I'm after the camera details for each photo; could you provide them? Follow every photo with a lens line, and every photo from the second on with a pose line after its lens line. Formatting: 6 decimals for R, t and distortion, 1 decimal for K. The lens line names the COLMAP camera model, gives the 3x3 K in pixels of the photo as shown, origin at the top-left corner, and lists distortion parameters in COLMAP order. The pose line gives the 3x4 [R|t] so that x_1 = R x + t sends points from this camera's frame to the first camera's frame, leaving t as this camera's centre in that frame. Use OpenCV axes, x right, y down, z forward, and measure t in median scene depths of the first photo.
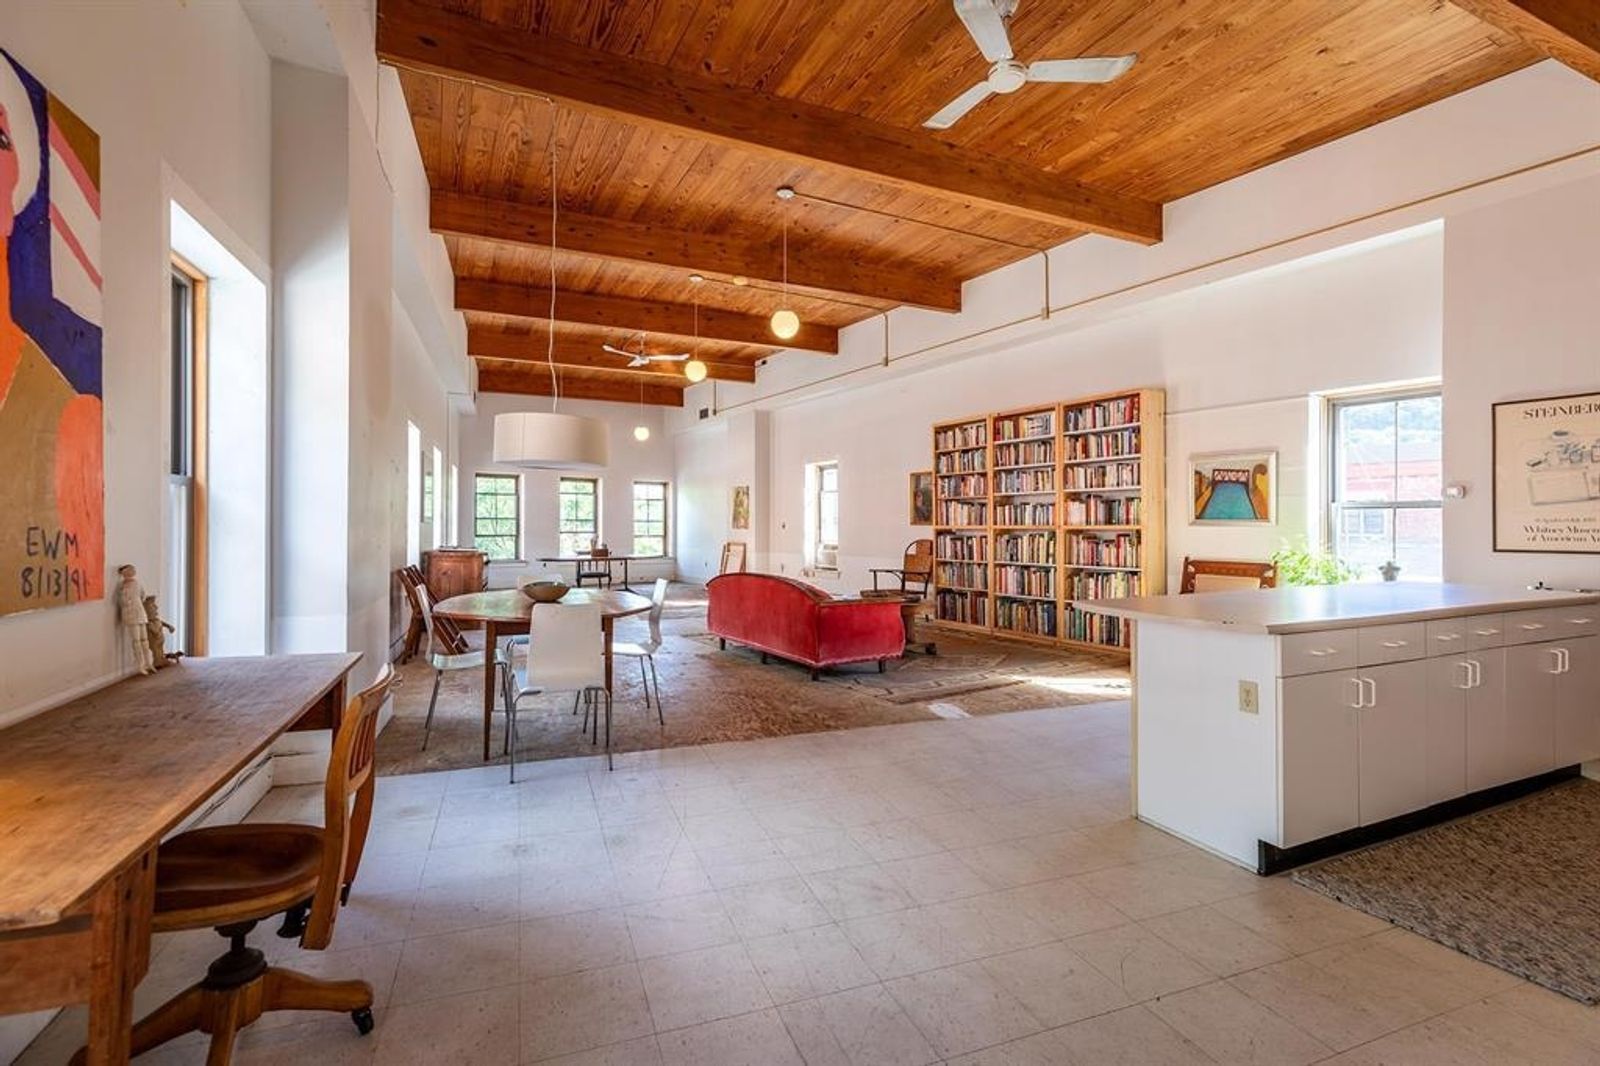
lens RADIAL K [[723.8, 0, 805.5], [0, 723.8, 529.4], [0, 0, 1]] dist [0.004449, 0.000815]
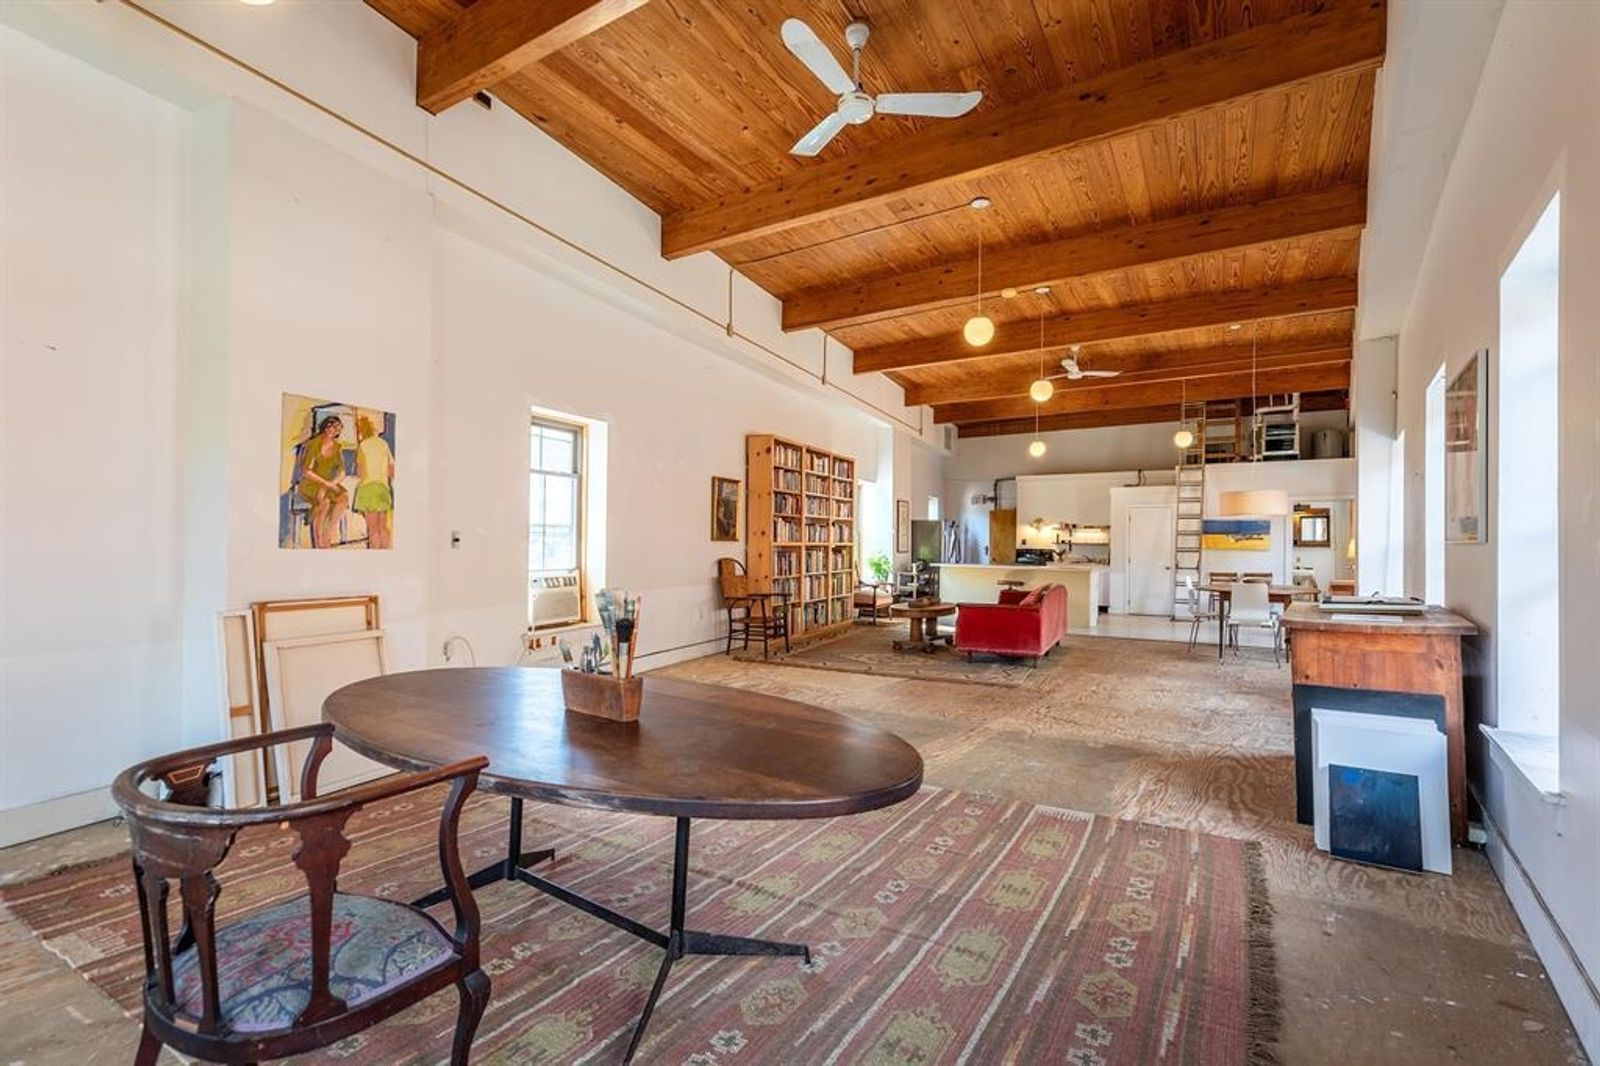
lens RADIAL K [[723.8, 0, 810.0], [0, 723.8, 533.4], [0, 0, 1]] dist [0.004449, 0.000815]
pose [[-0.556825, -0.000083, 0.830630, -1.004640], [-0.009587, 0.999934, -0.006327, -0.017397], [-0.830574, -0.011486, -0.556789, 2.356582]]
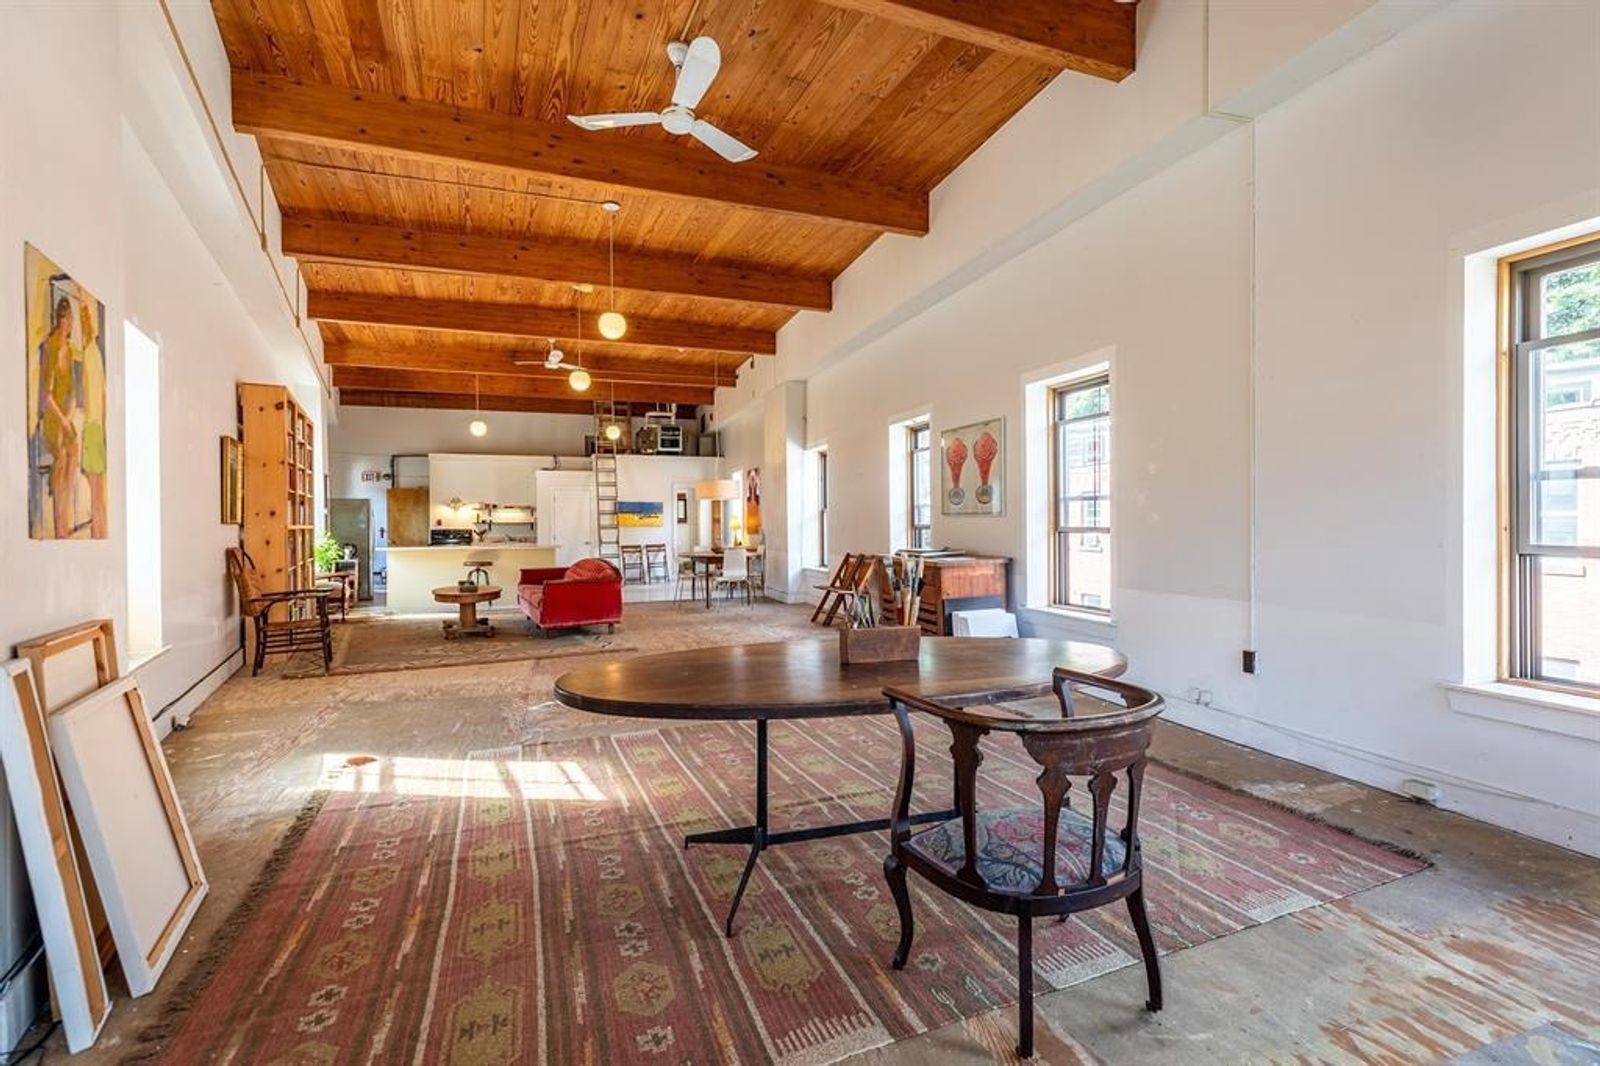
lens RADIAL K [[723.8, 0, 777.7], [0, 723.8, 522.3], [0, 0, 1]] dist [0.004449, 0.000815]
pose [[-0.998443, 0.003188, 0.055683, -0.536694], [0.003282, 0.999993, 0.001602, -0.010944], [-0.055678, 0.001782, -0.998447, 2.734771]]
